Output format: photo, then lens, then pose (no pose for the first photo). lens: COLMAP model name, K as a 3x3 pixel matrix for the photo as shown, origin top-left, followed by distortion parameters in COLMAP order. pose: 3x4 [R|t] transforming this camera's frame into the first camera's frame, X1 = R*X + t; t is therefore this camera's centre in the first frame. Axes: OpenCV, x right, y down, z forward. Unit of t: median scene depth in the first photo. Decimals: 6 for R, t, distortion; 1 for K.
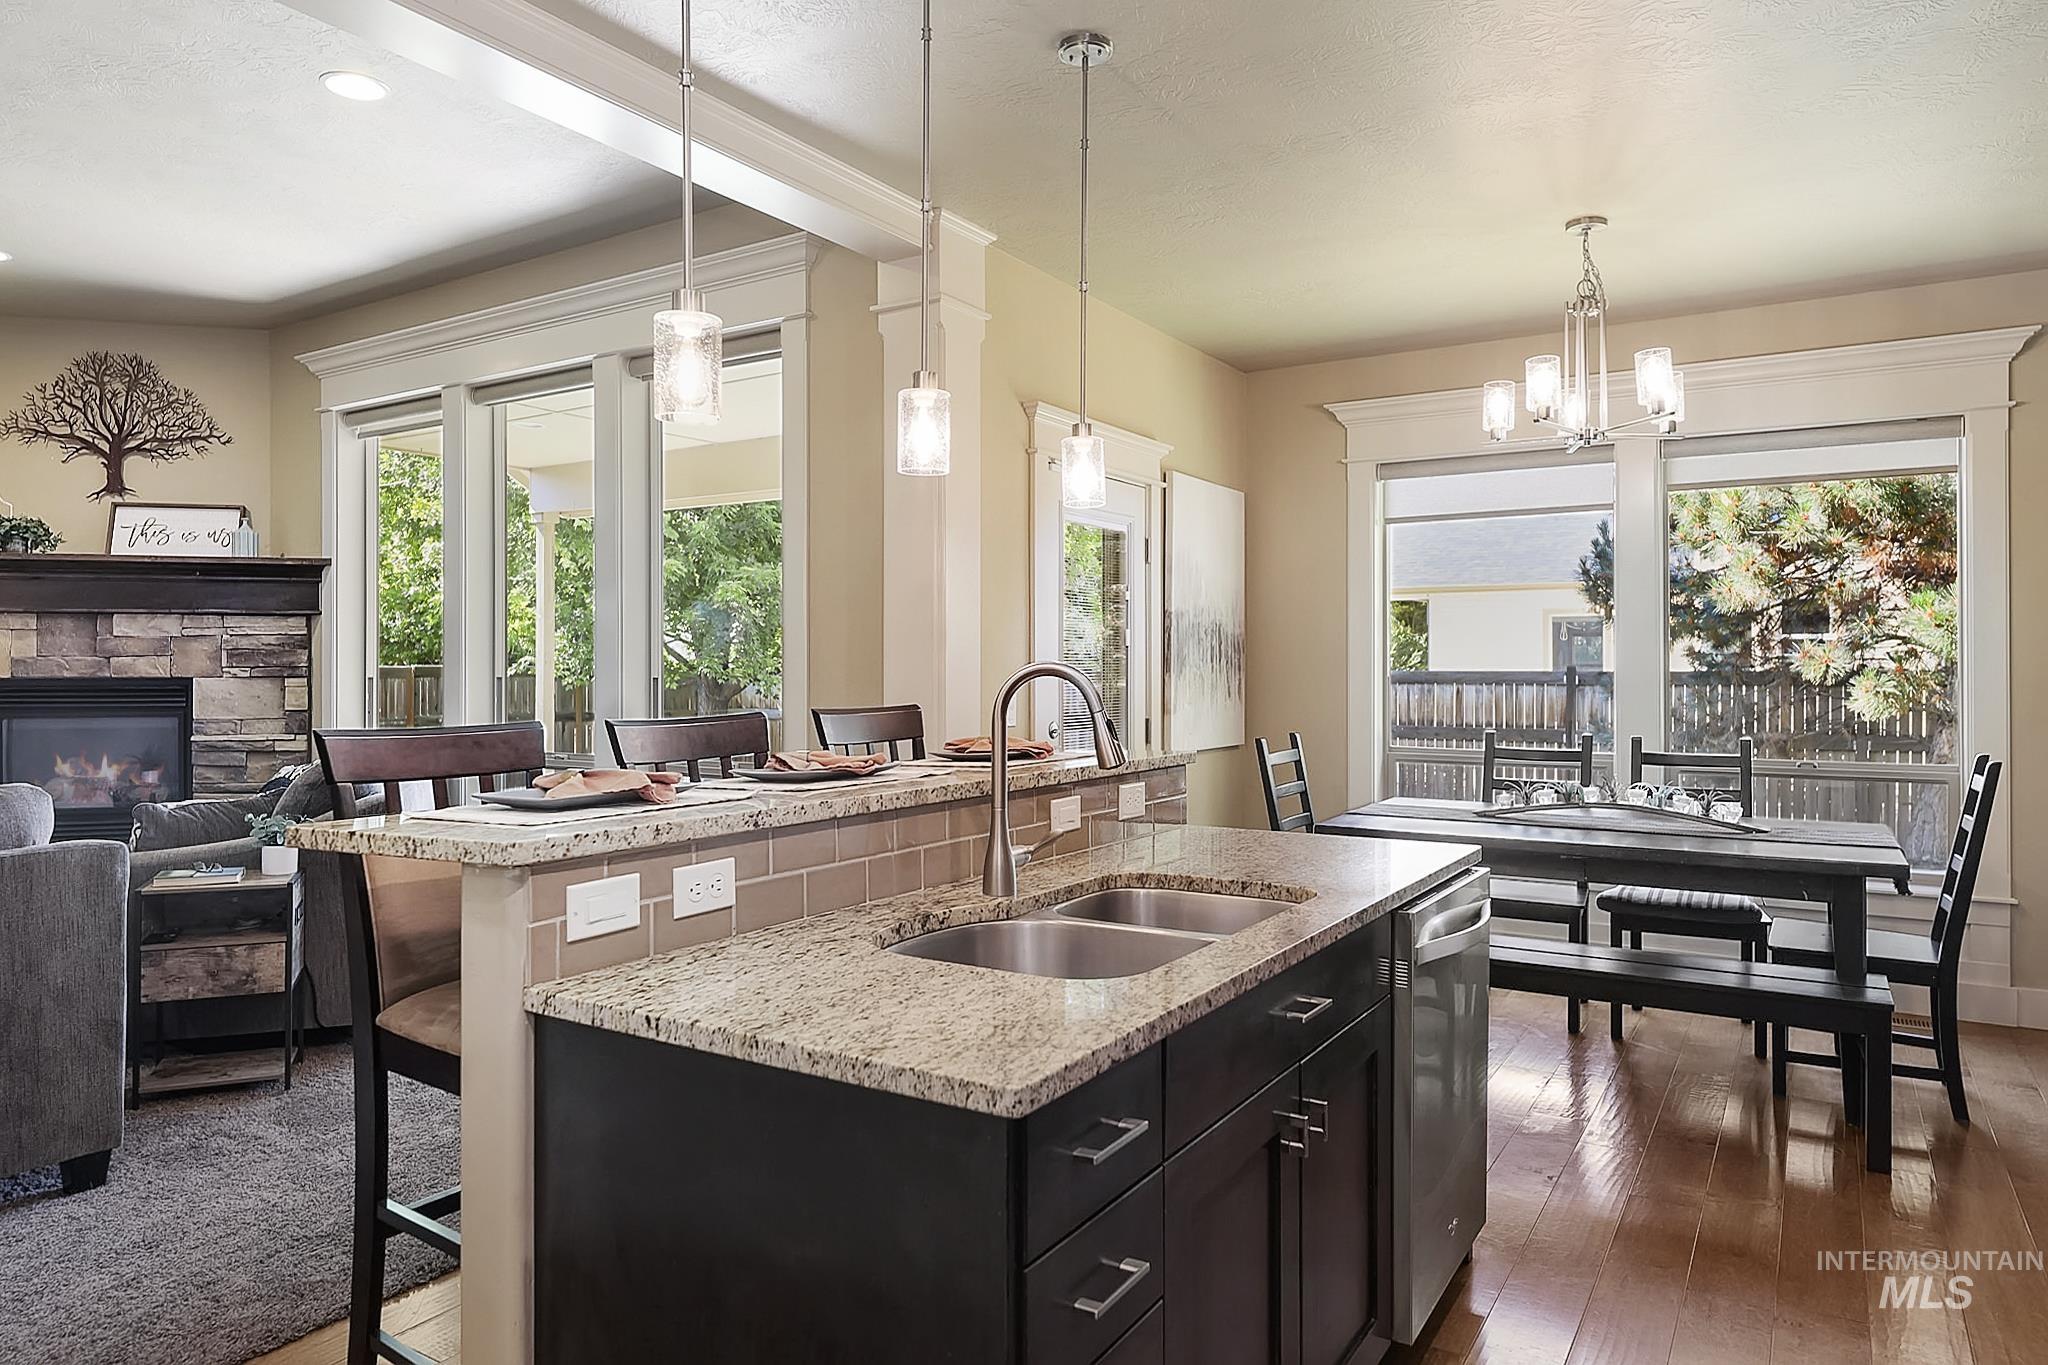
lens RADIAL K [[1270.6, 0, 1022.3], [0, 1270.6, 665.8], [0, 0, 1]] dist [0.003786, -0.004064]
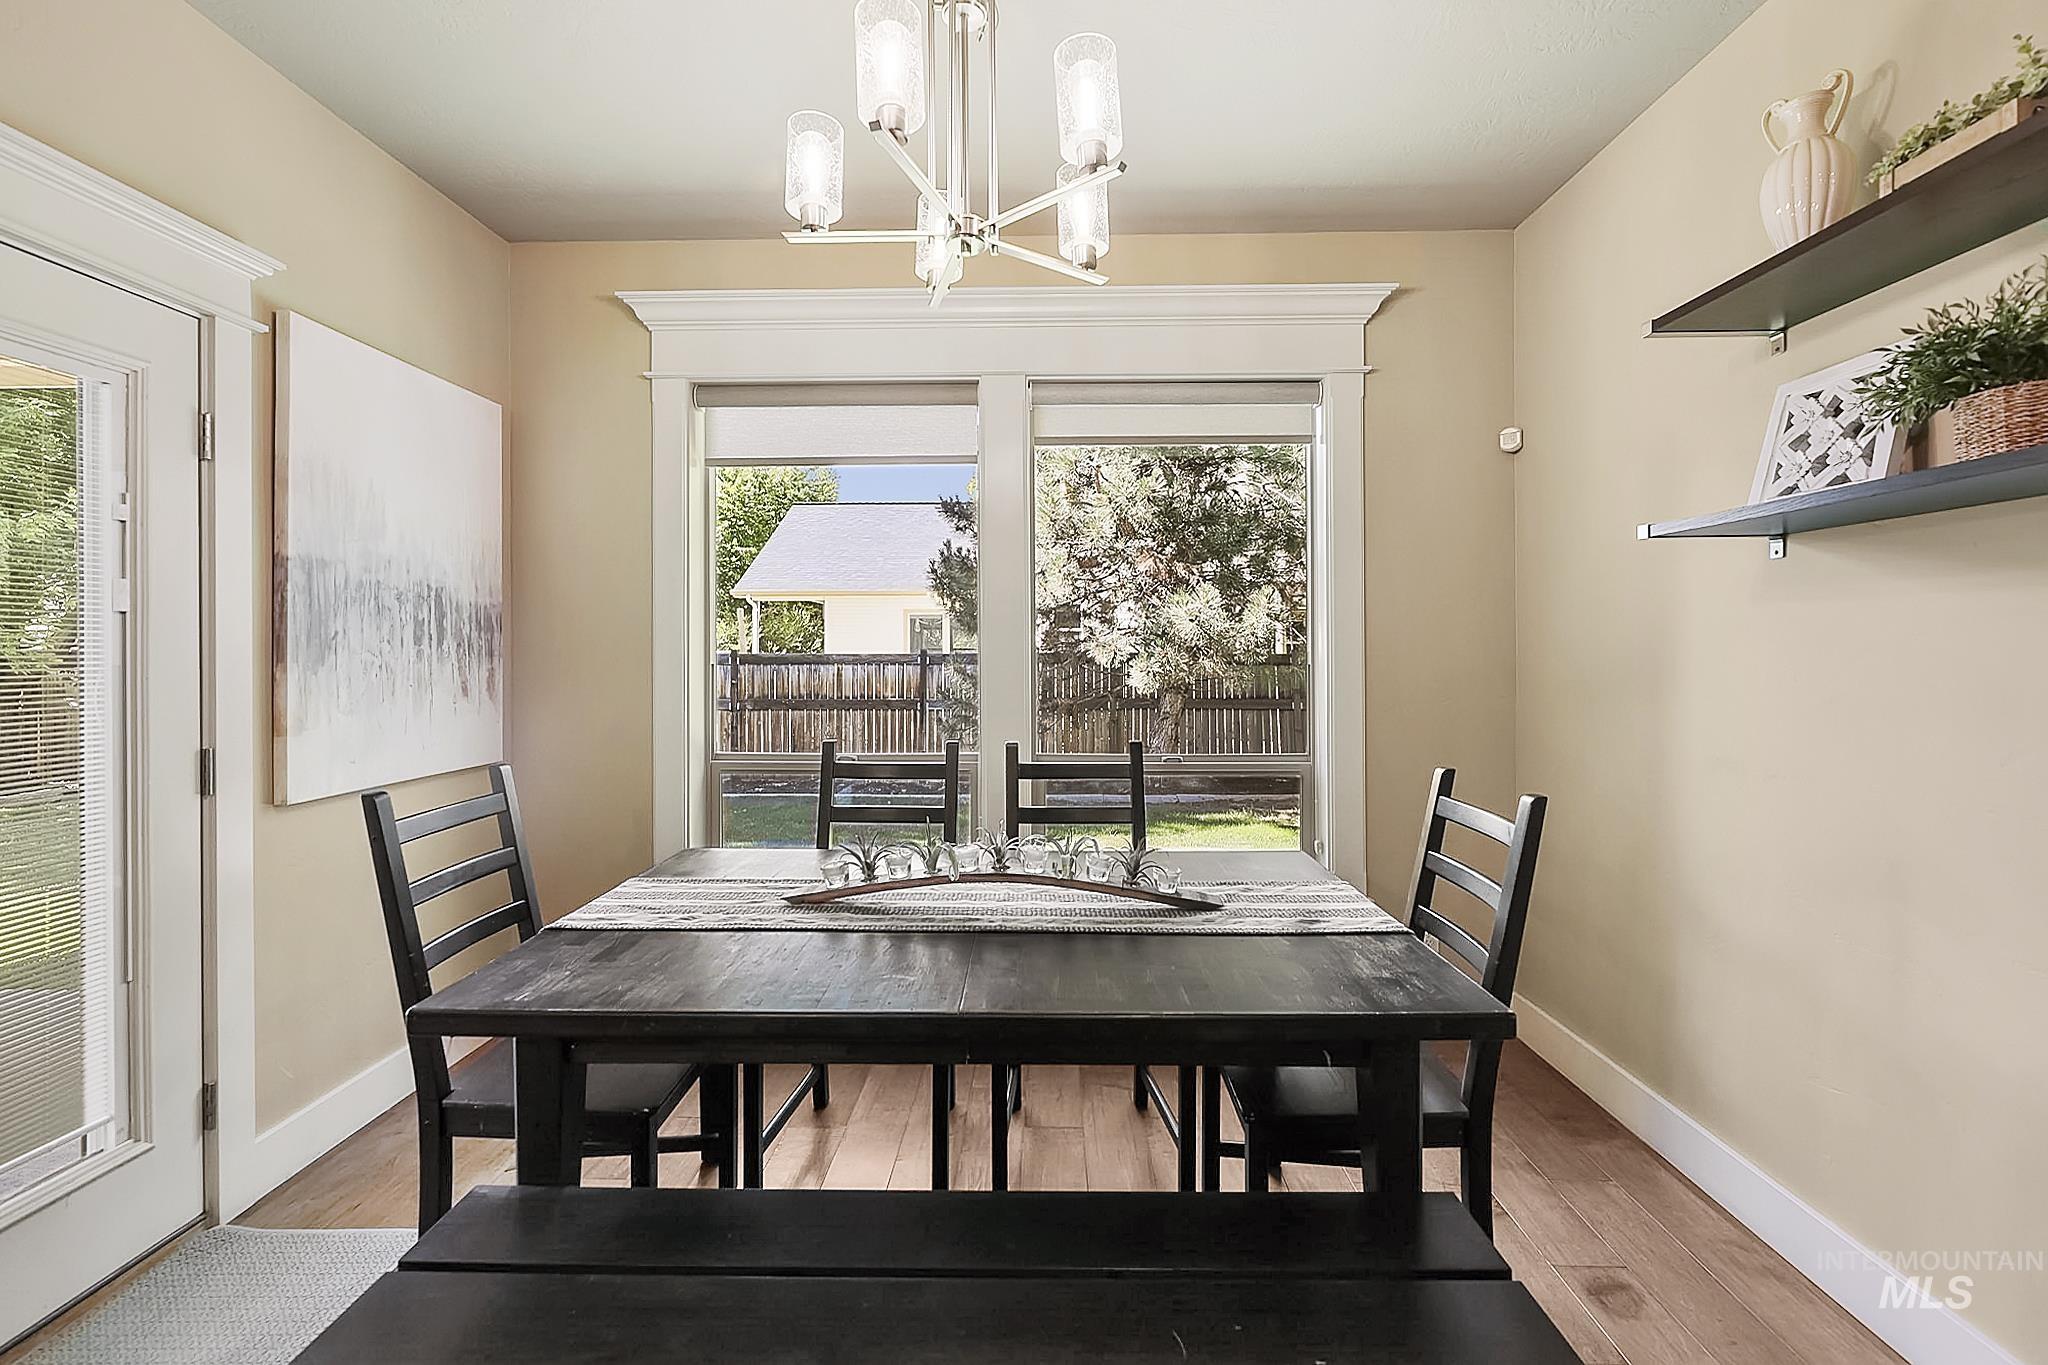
lens RADIAL K [[832.9, 0, 1025.5], [0, 832.9, 651.5], [0, 0, 1]] dist [-0.002989, -0.000184]
pose [[0.861398, -0.001597, 0.507928, 0.184616], [0.000378, 0.999997, 0.002503, -0.000469], [-0.507930, -0.001963, 0.861396, 0.441723]]
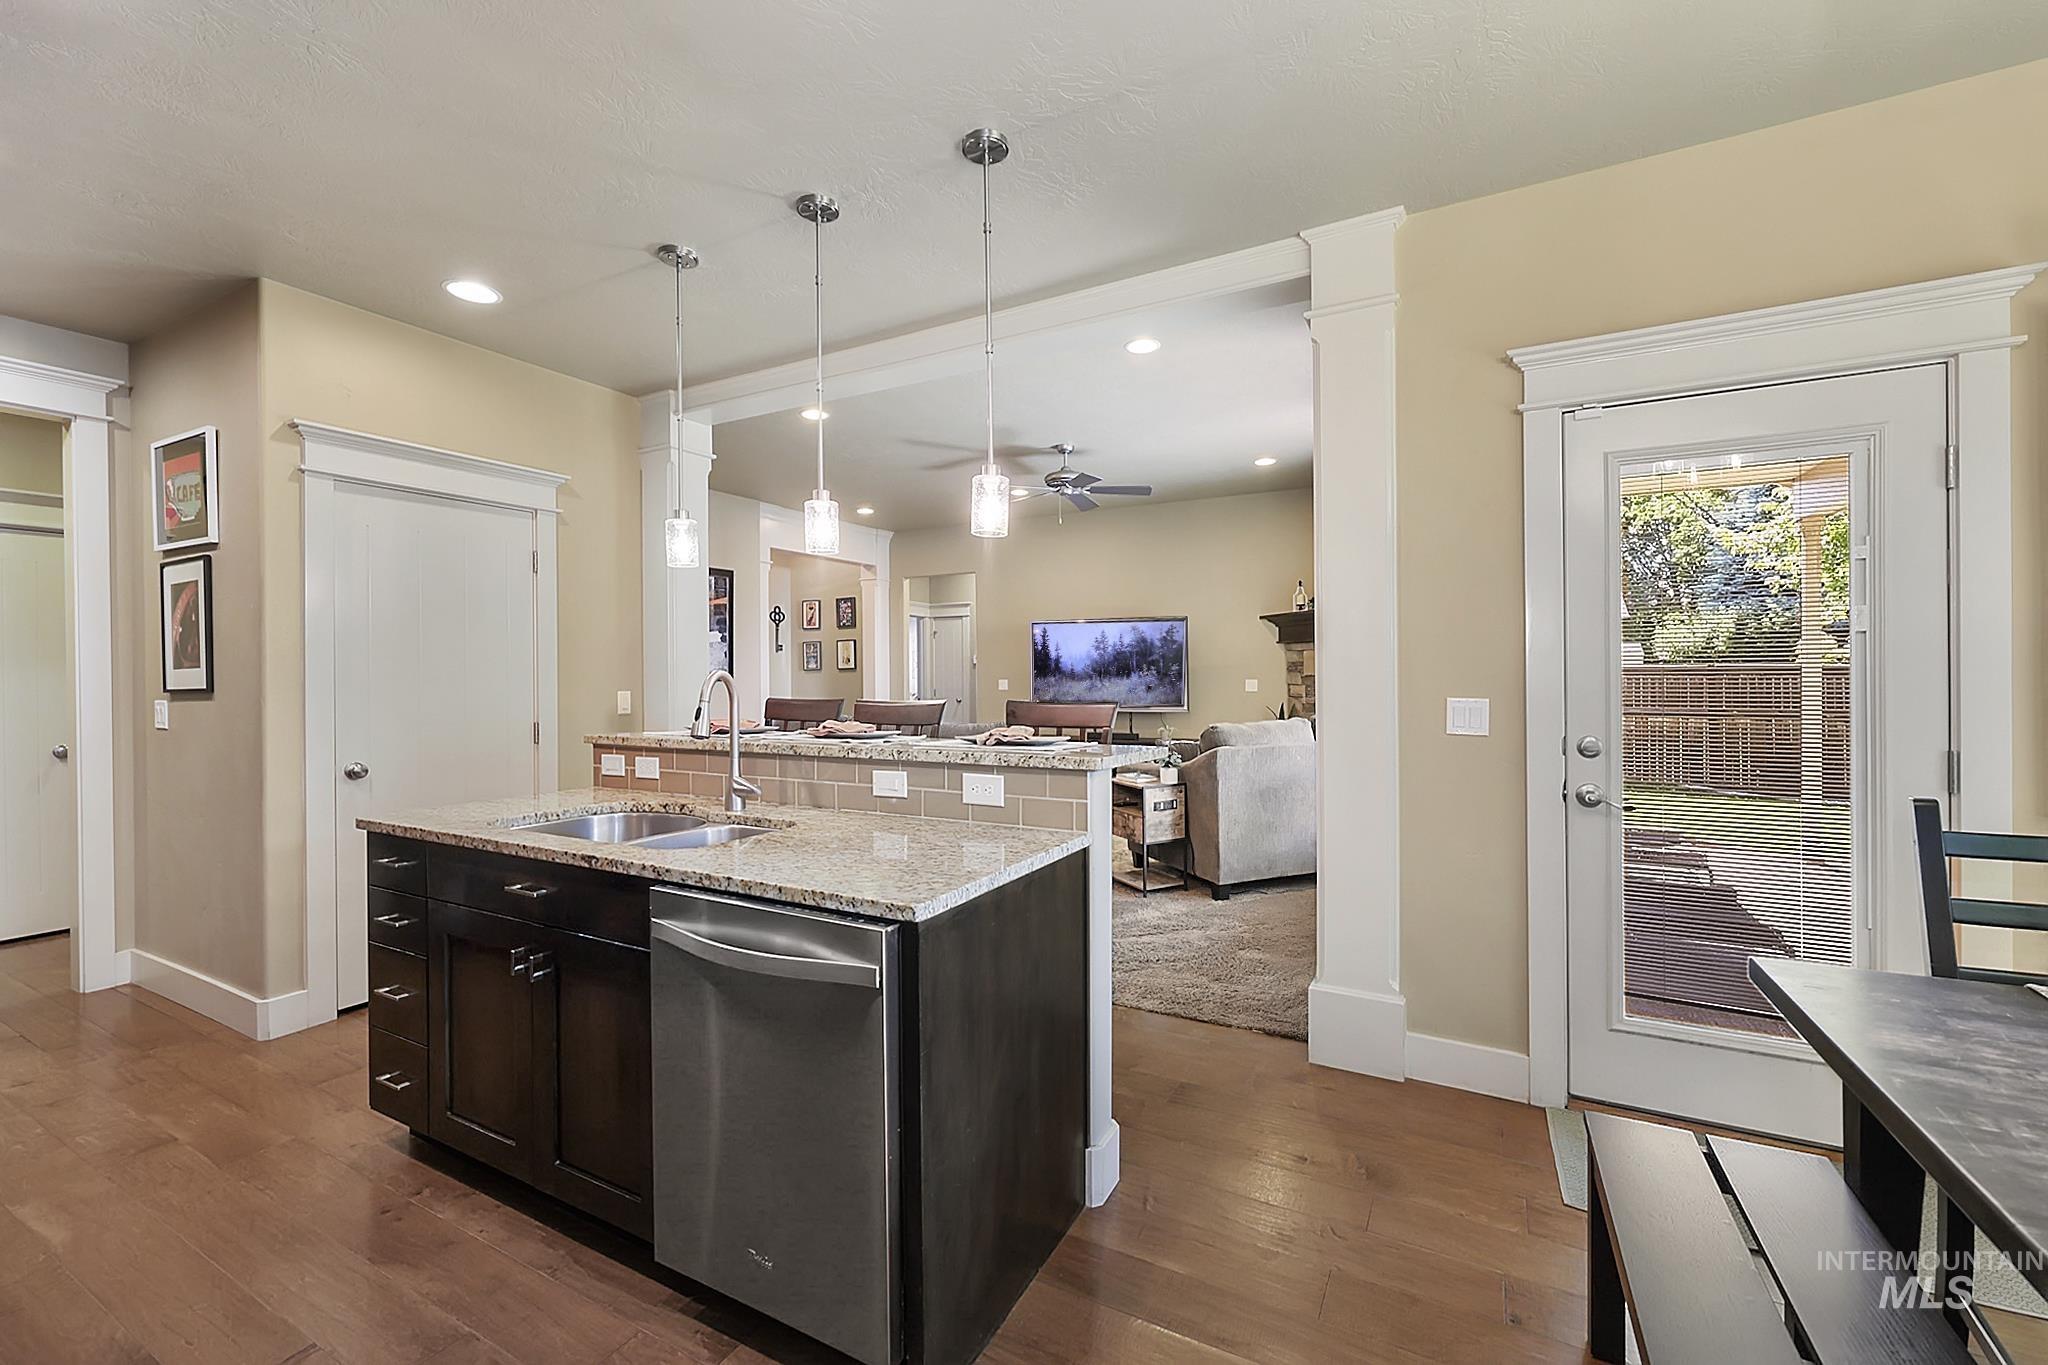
lens RADIAL K [[832.9, 0, 1020.6], [0, 832.9, 679.7], [0, 0, 1]] dist [-0.002989, -0.000184]
pose [[0.065917, 0.008674, -0.997787, 0.389002], [0.009014, 0.999916, 0.009288, 0.000477], [0.997784, -0.009606, 0.065834, 0.460689]]
